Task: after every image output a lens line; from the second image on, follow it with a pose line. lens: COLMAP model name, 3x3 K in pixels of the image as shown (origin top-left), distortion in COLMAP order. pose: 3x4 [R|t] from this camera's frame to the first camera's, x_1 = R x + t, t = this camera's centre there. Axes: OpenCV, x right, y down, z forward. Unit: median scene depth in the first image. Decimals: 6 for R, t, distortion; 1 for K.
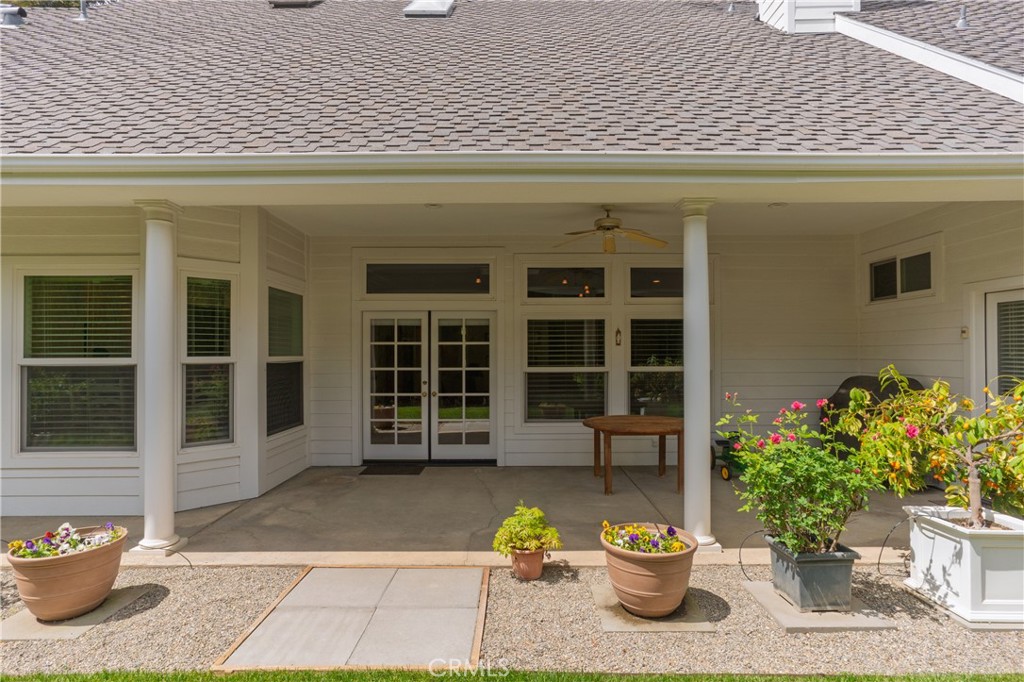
lens RADIAL K [[555.0, 0, 512.0], [0, 555.0, 341.0], [0, 0, 1]] dist [-0.001047, -0.000068]
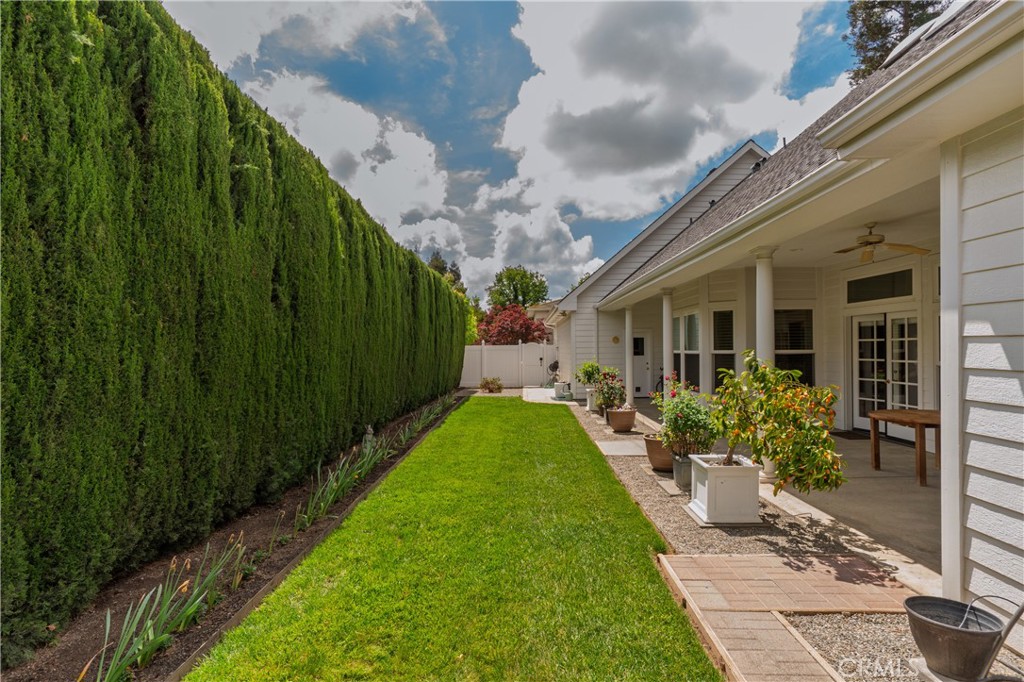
lens RADIAL K [[555.0, 0, 512.0], [0, 555.0, 341.0], [0, 0, 1]] dist [-0.001047, -0.000068]
pose [[-0.021212, -0.009825, -0.999727, 1.168812], [0.025826, 0.999613, -0.010372, -0.001453], [0.999441, -0.026039, -0.020950, 0.217866]]
